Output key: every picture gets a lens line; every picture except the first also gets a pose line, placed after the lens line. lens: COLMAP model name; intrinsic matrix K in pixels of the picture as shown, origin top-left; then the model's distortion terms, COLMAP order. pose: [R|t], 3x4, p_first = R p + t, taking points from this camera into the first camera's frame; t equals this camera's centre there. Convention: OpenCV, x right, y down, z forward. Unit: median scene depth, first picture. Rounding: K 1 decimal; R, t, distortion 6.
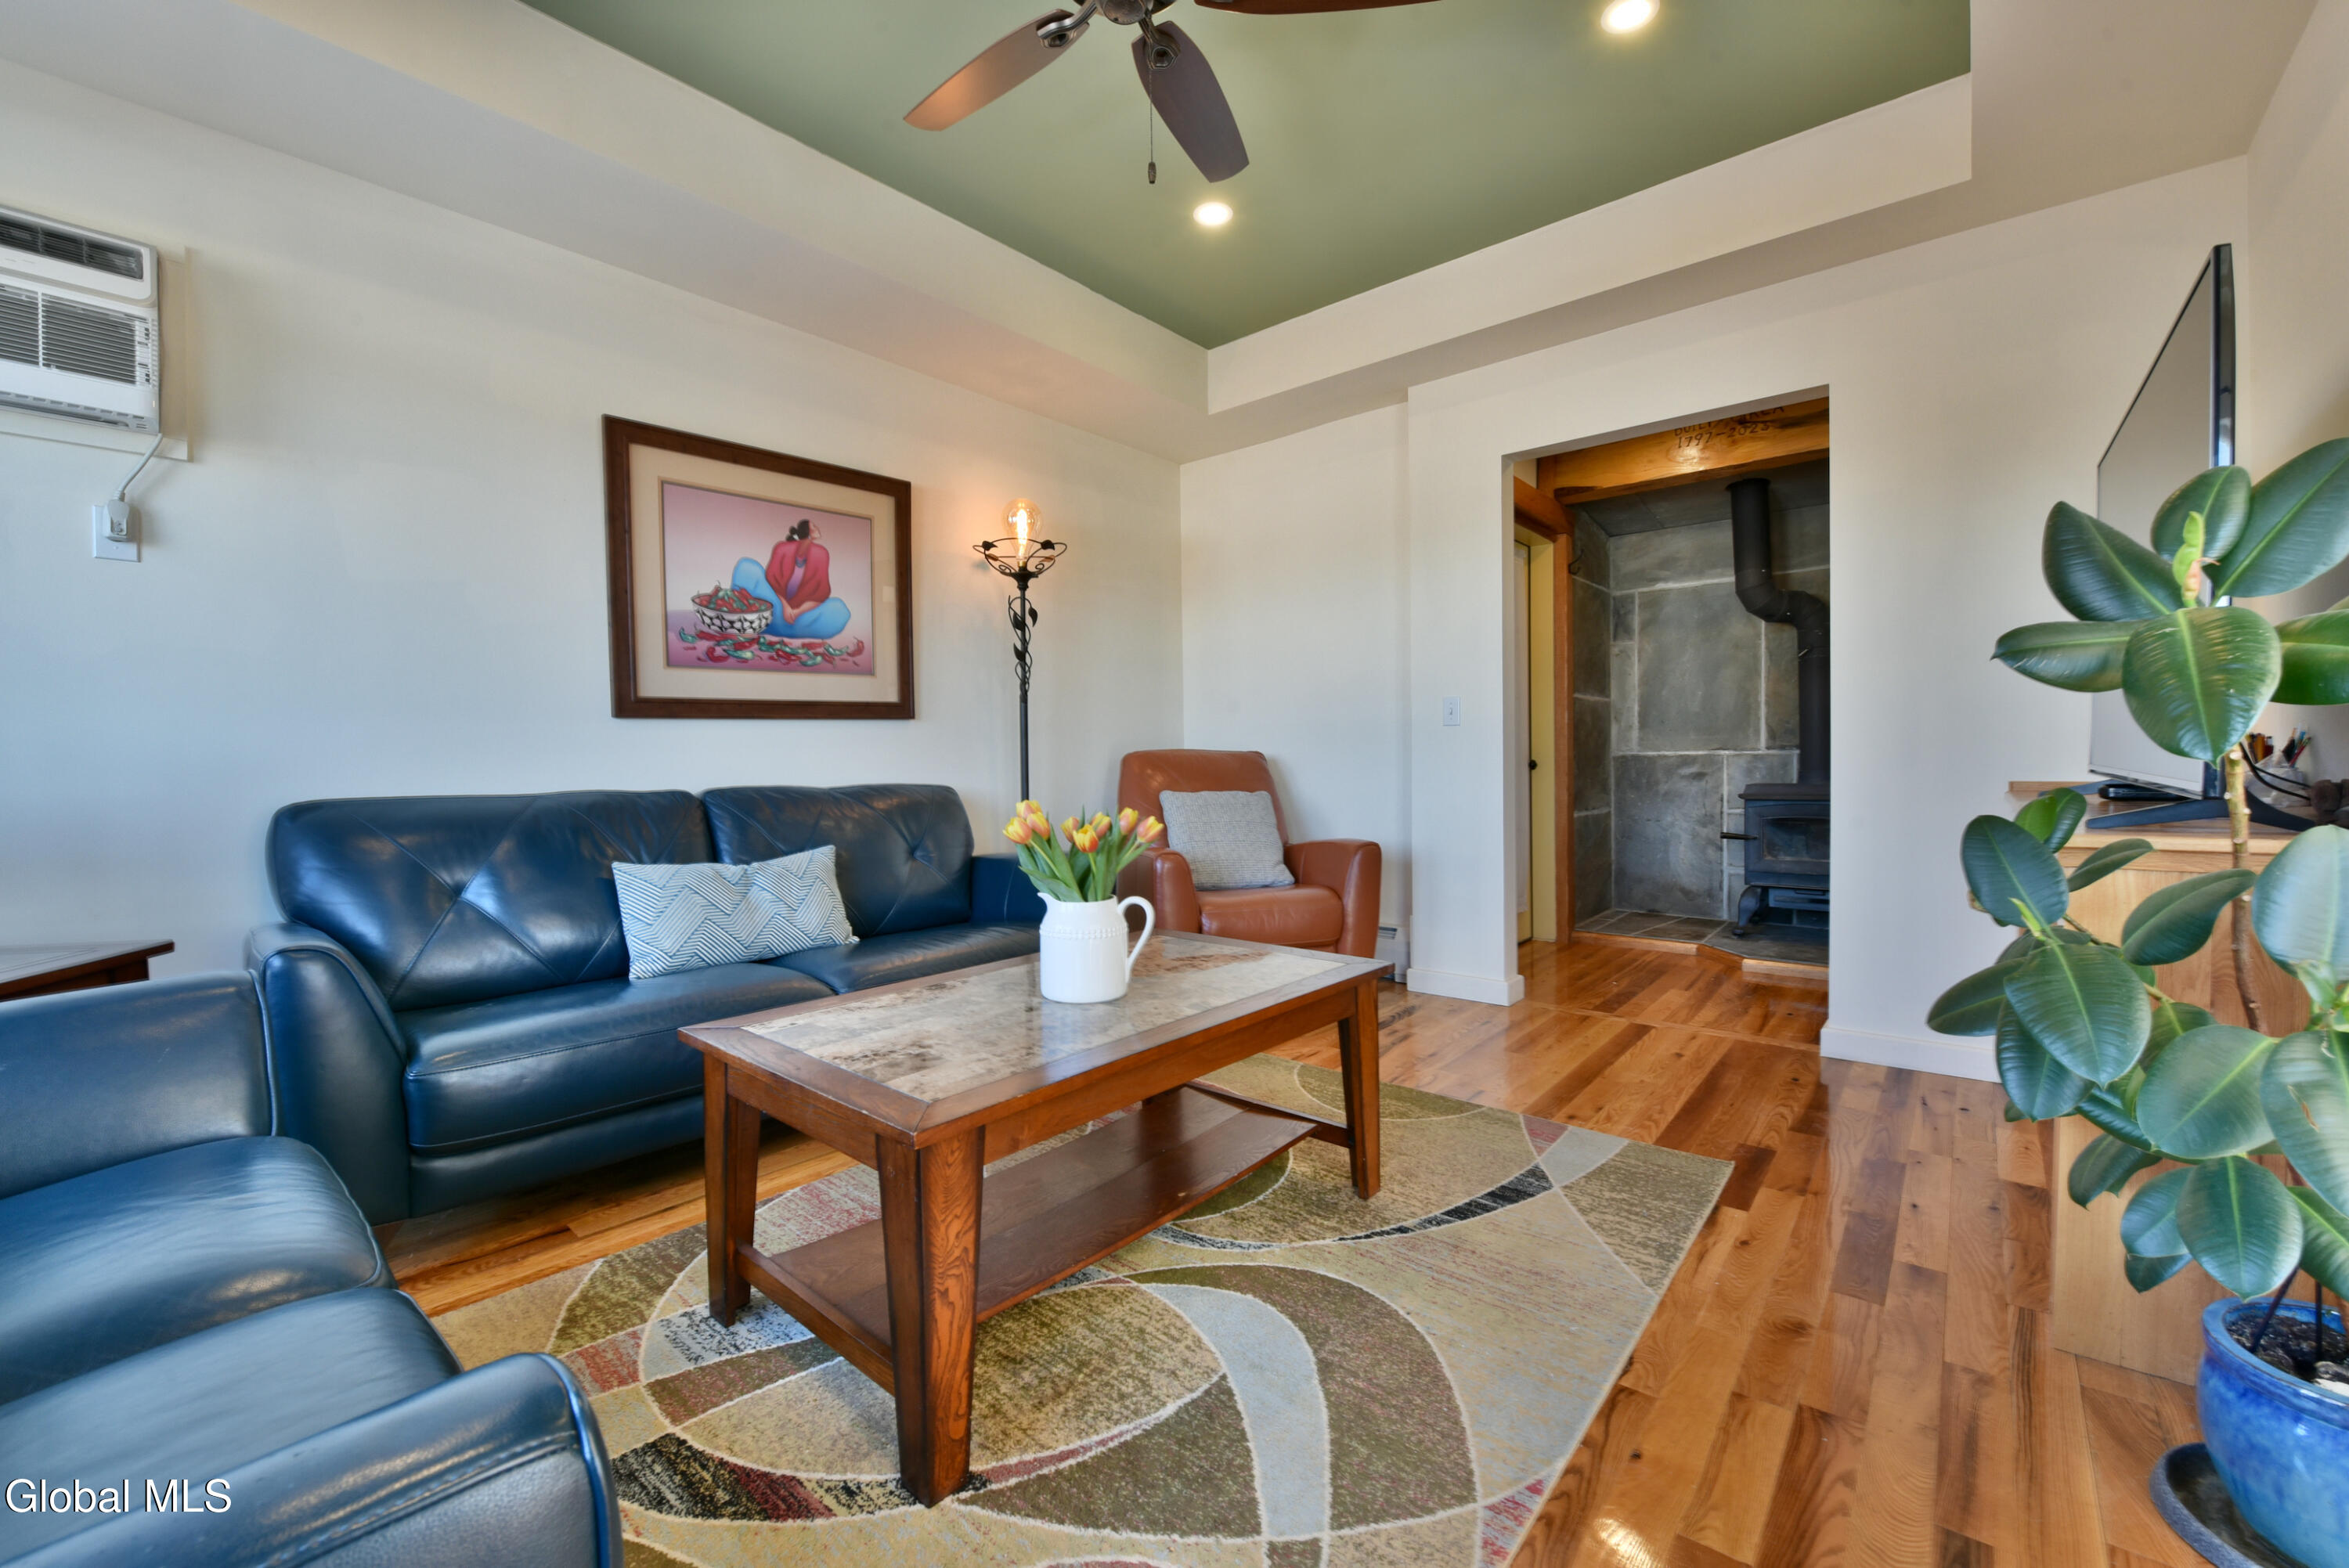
lens RADIAL K [[946.3, 0, 1170.5], [0, 946.3, 786.8], [0, 0, 1]] dist [-0.014109, -0.002984]
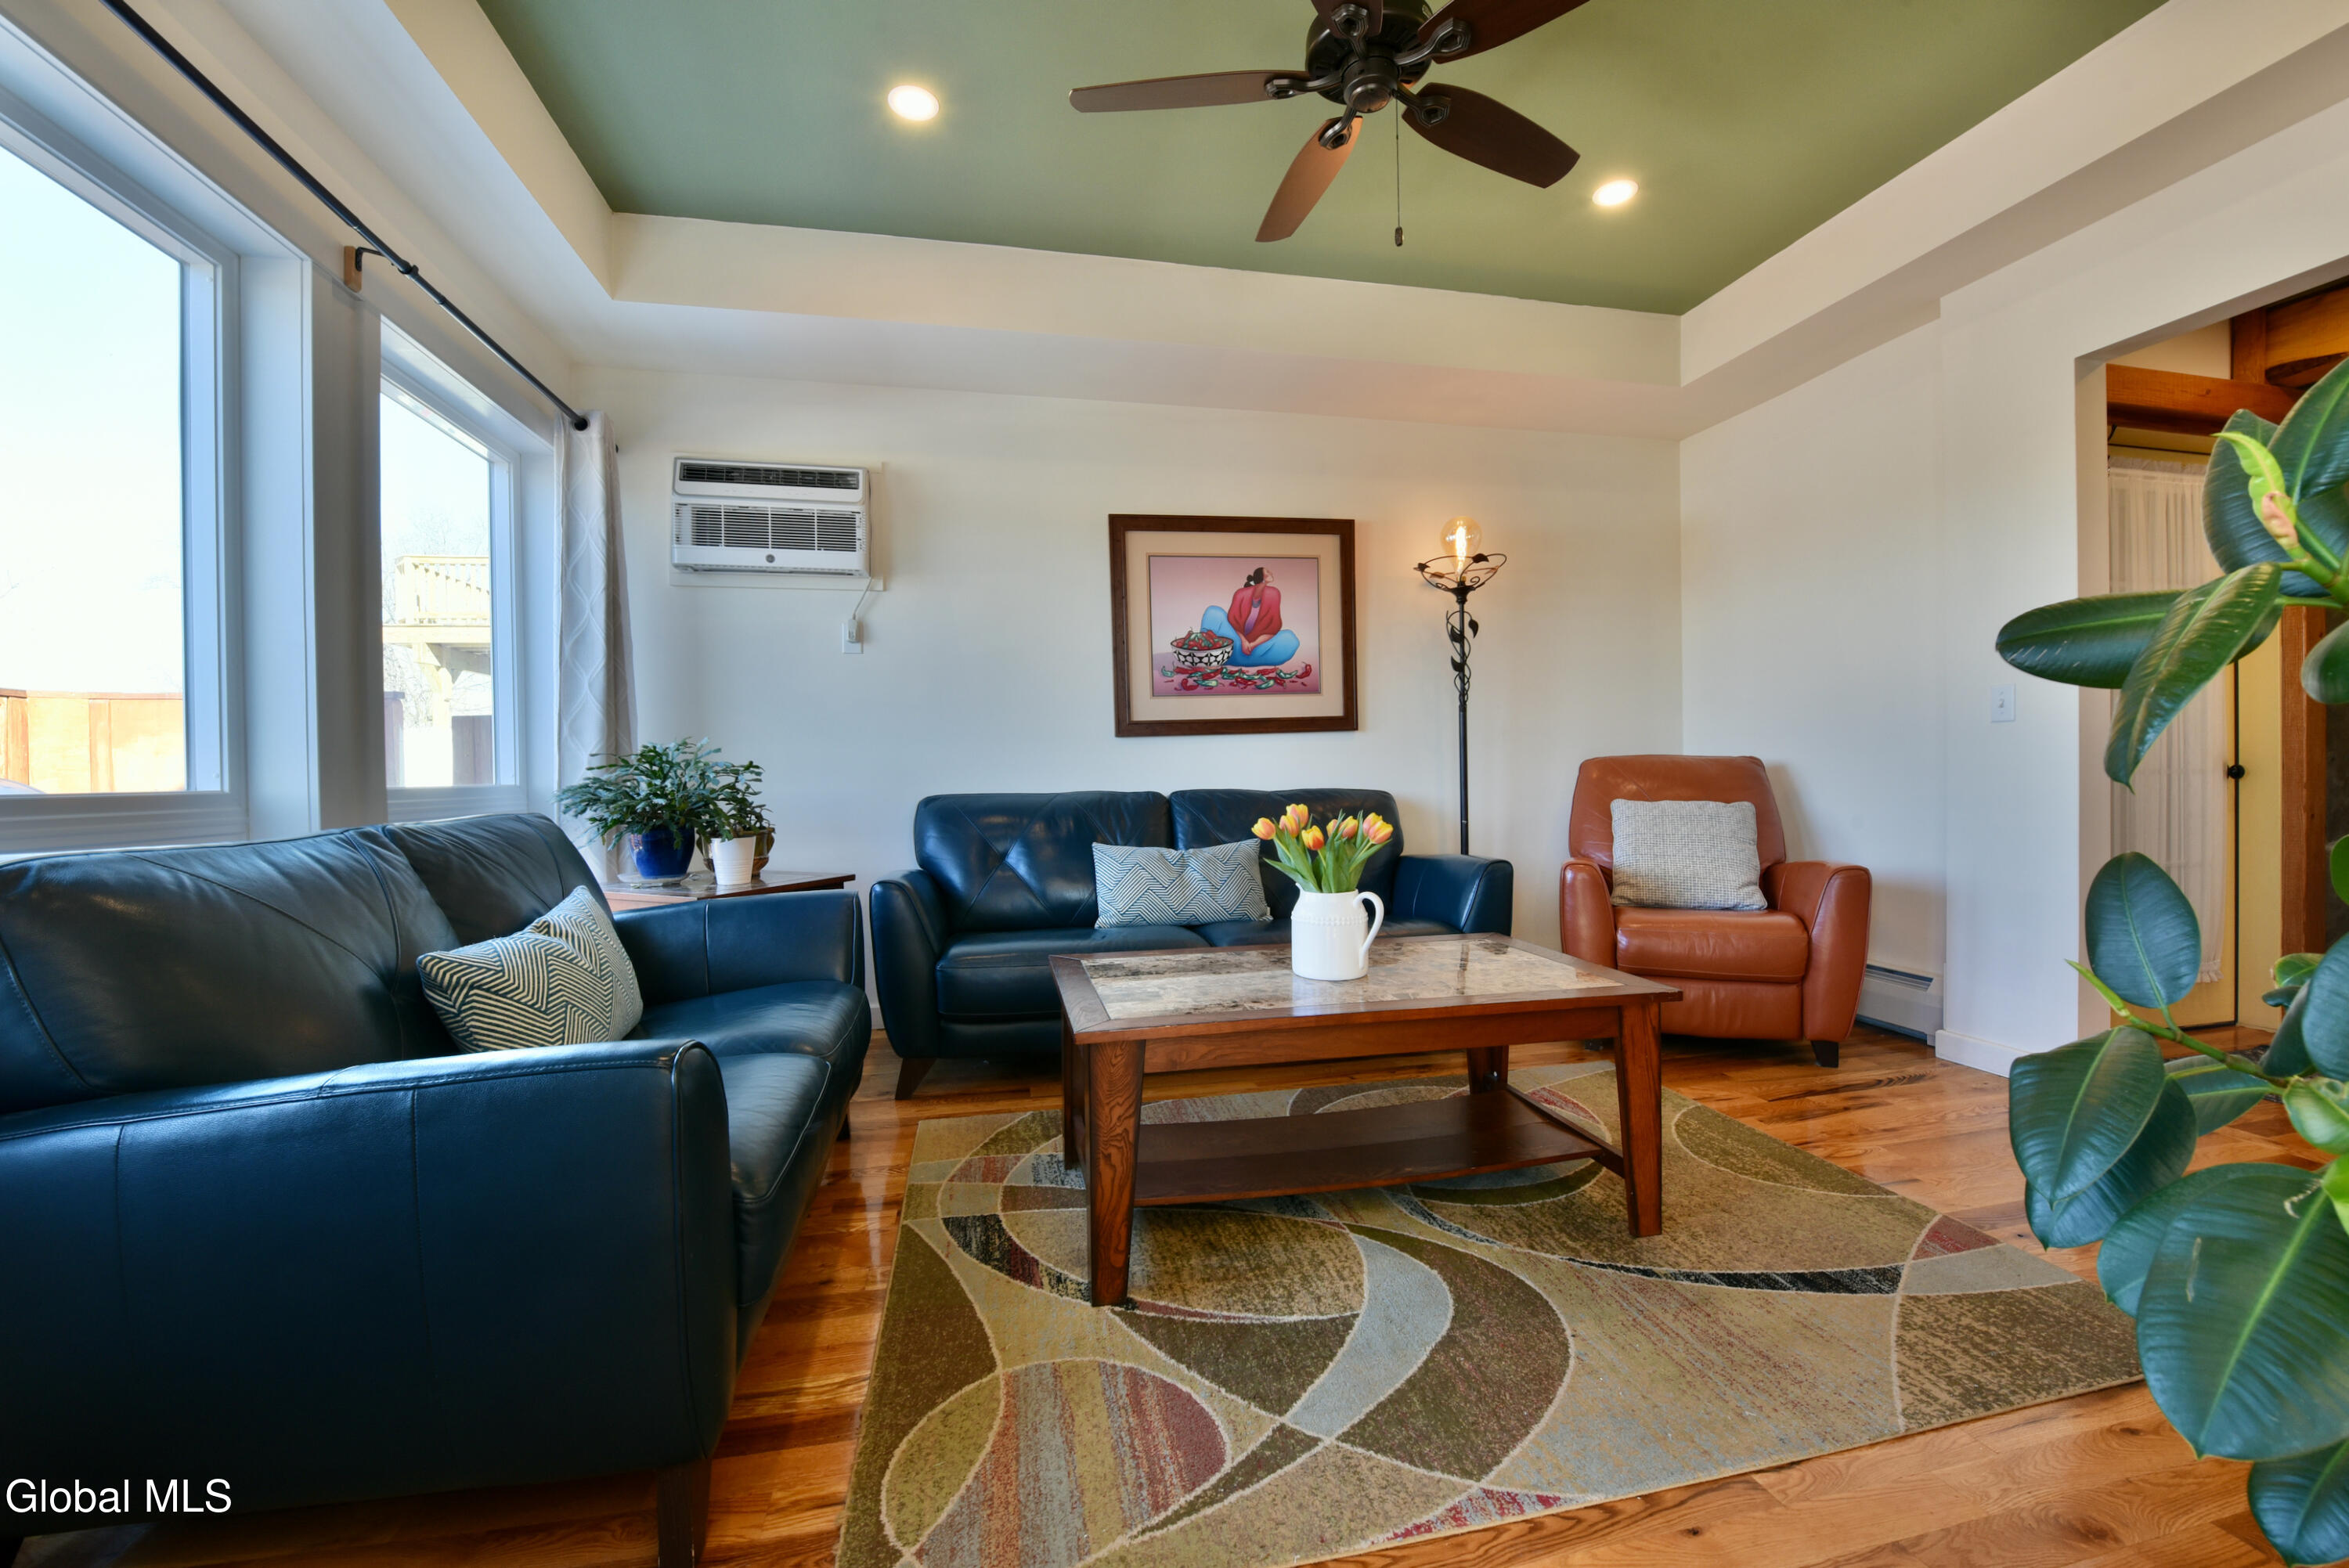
lens RADIAL K [[946.3, 0, 1170.5], [0, 946.3, 786.8], [0, 0, 1]] dist [-0.014109, -0.002984]
pose [[0.787406, 0.011001, -0.616337, 0.395683], [-0.013897, 0.999903, 0.000092, -0.003790], [0.616278, 0.008493, 0.787483, -0.023632]]
